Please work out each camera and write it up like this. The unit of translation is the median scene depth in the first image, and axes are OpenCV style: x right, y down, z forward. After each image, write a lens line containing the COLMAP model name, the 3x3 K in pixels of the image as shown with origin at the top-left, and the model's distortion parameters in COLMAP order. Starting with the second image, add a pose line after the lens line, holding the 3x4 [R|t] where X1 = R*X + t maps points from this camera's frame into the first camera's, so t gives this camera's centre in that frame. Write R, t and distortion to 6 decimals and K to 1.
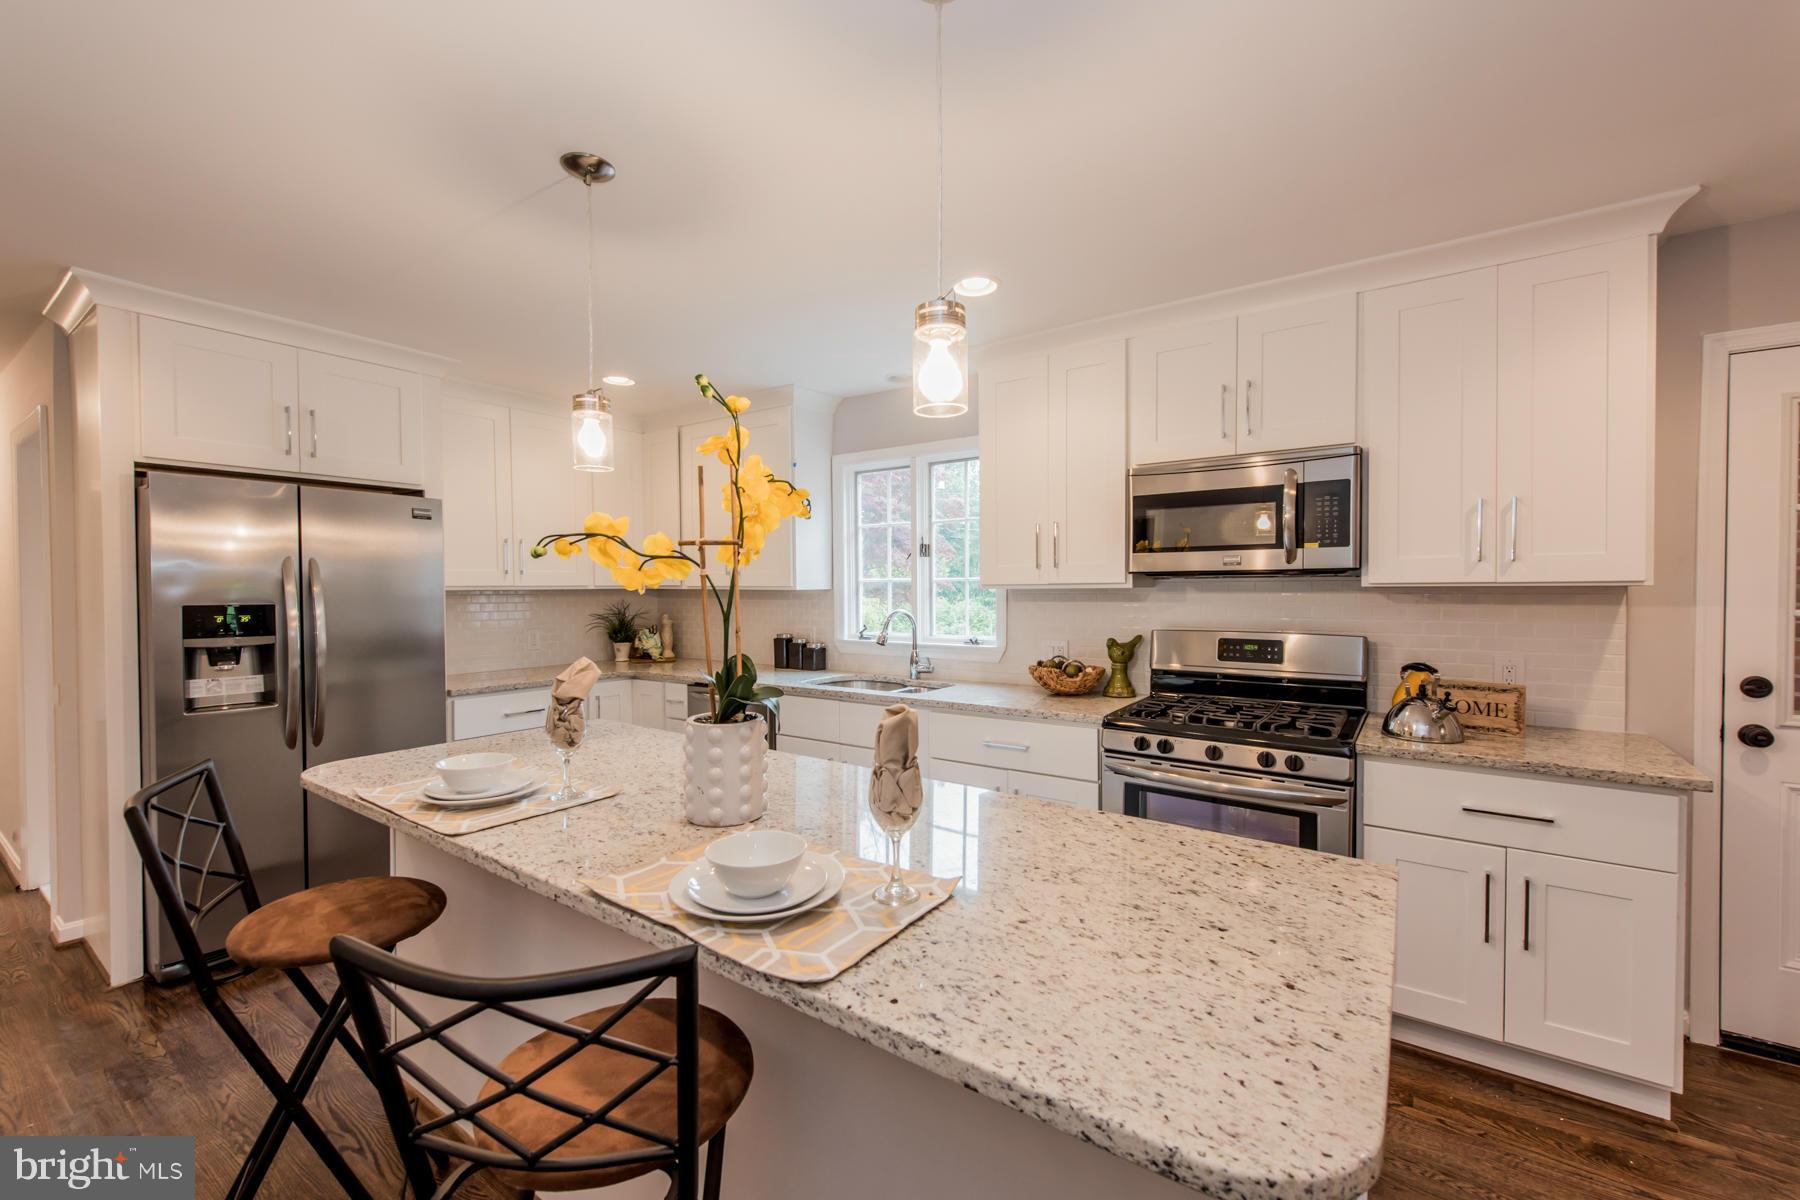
lens RADIAL K [[730.0, 0, 908.1], [0, 730.0, 603.9], [0, 0, 1]] dist [0.009183, -0.000265]
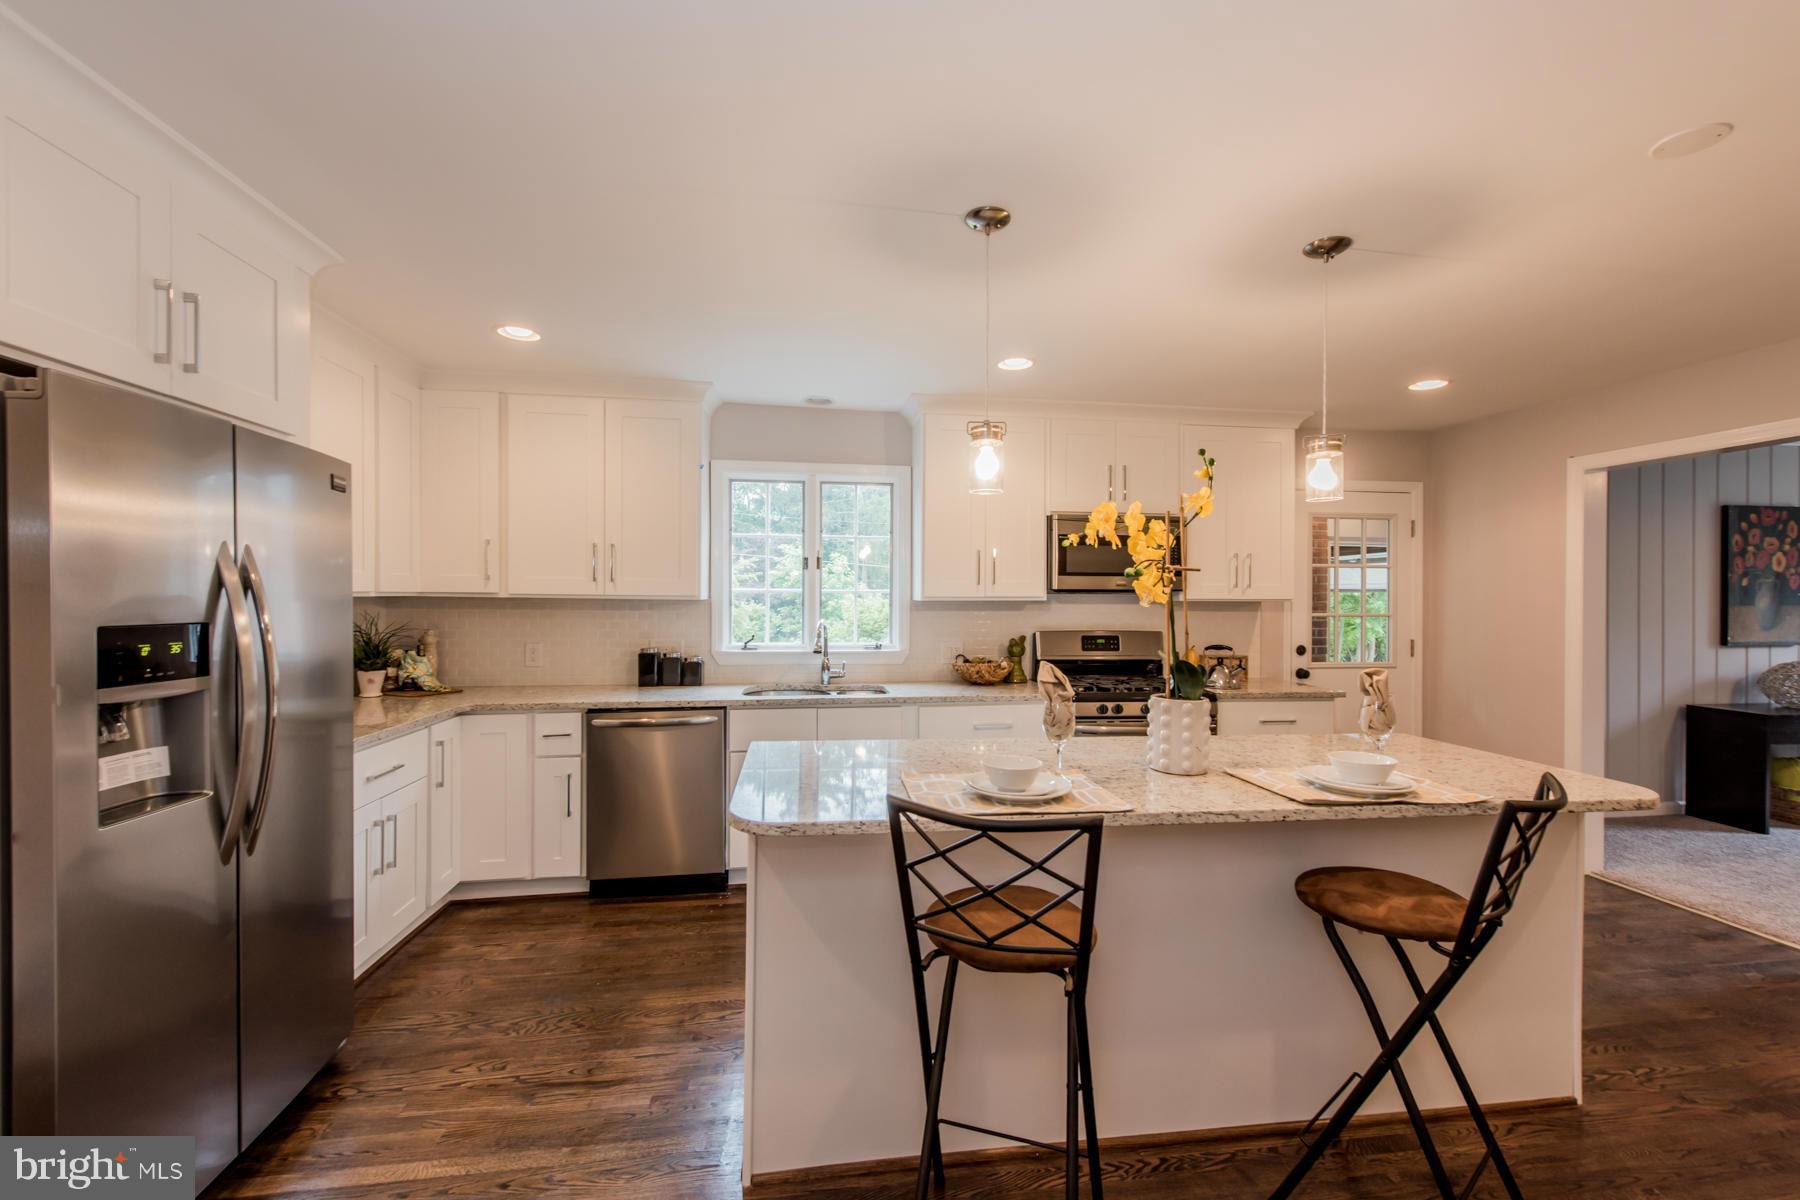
lens RADIAL K [[730.0, 0, 908.1], [0, 730.0, 603.9], [0, 0, 1]] dist [0.009183, -0.000265]
pose [[0.730081, 0.001665, 0.683358, -0.884610], [0.006612, 0.999933, -0.009500, -0.004757], [-0.683328, 0.011454, 0.730021, 0.198990]]
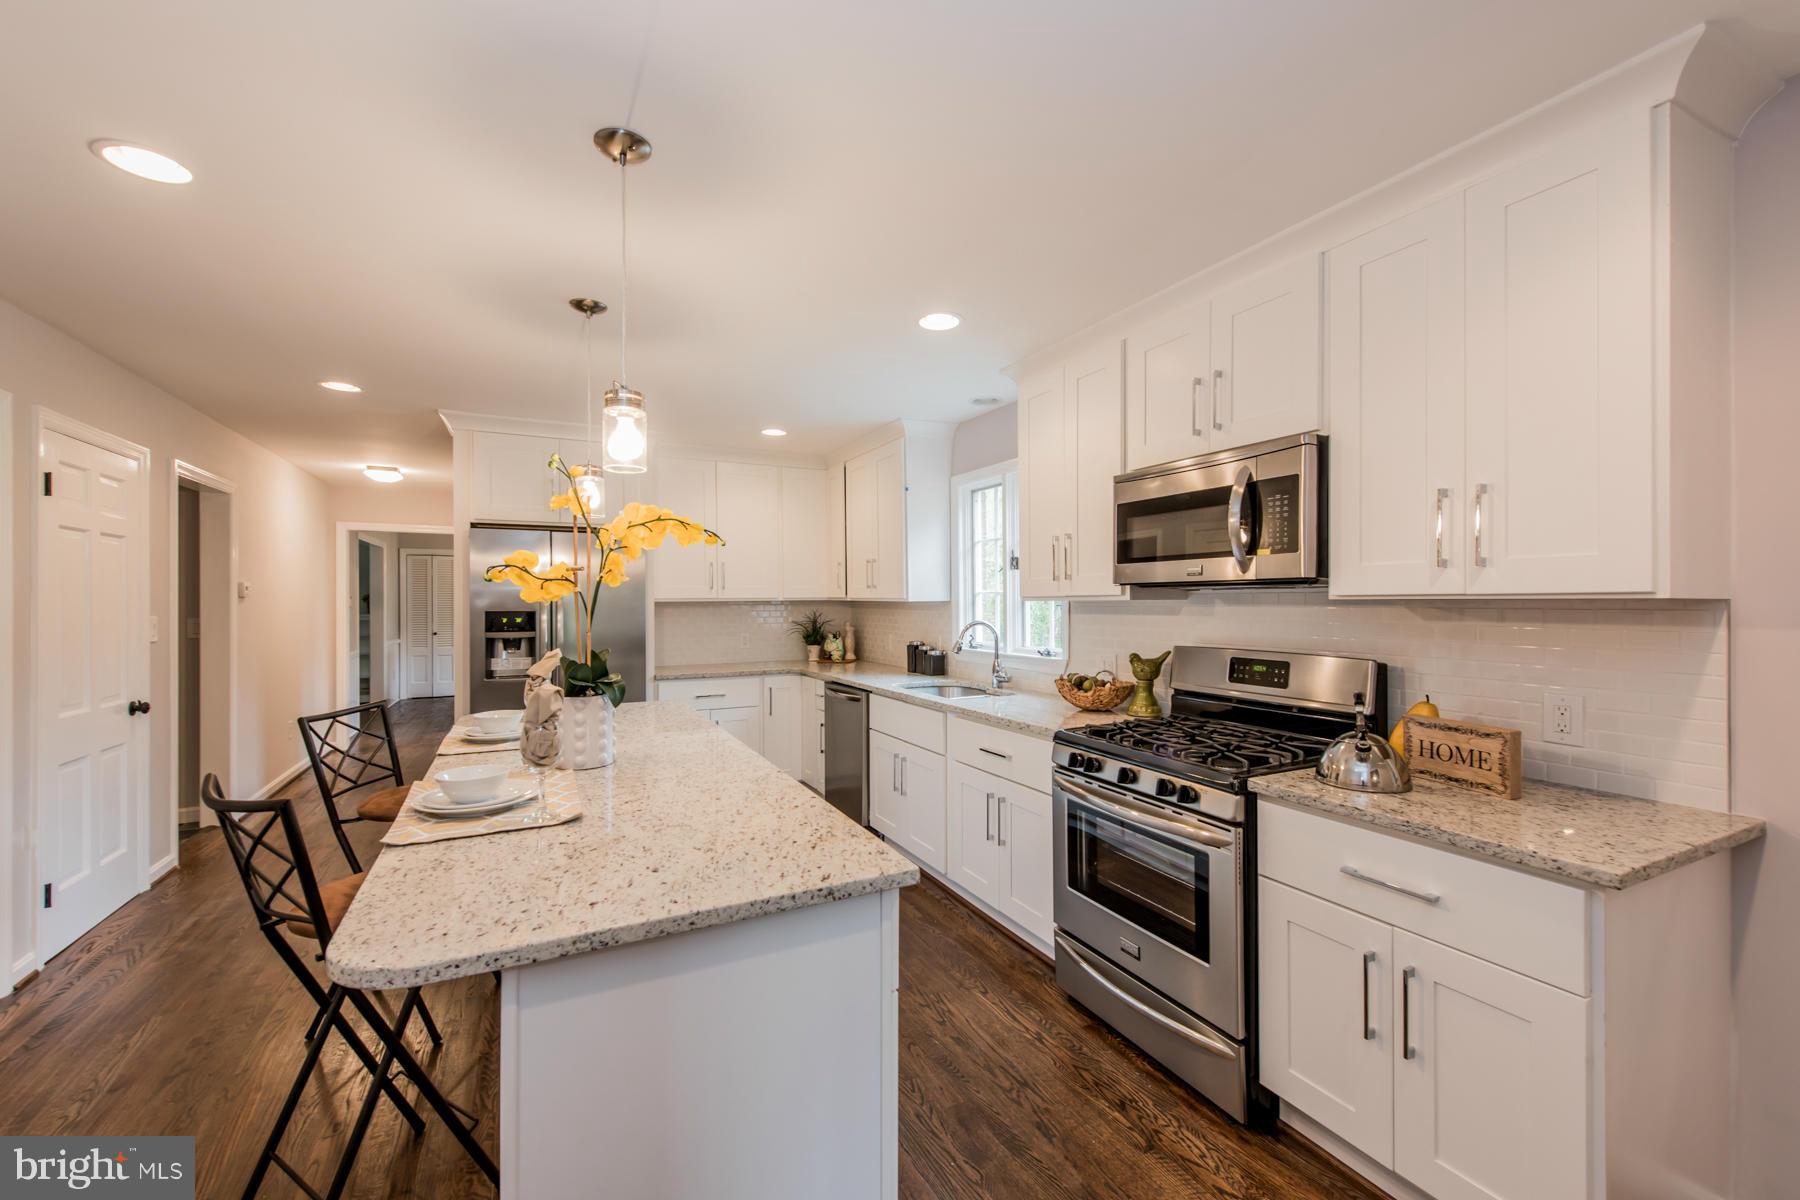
lens RADIAL K [[730.0, 0, 908.1], [0, 730.0, 603.9], [0, 0, 1]] dist [0.009183, -0.000265]
pose [[0.882242, 0.003089, -0.470785, 0.544060], [-0.010070, 0.999874, -0.012309, -0.002908], [0.470688, 0.015600, 0.882162, 0.031084]]
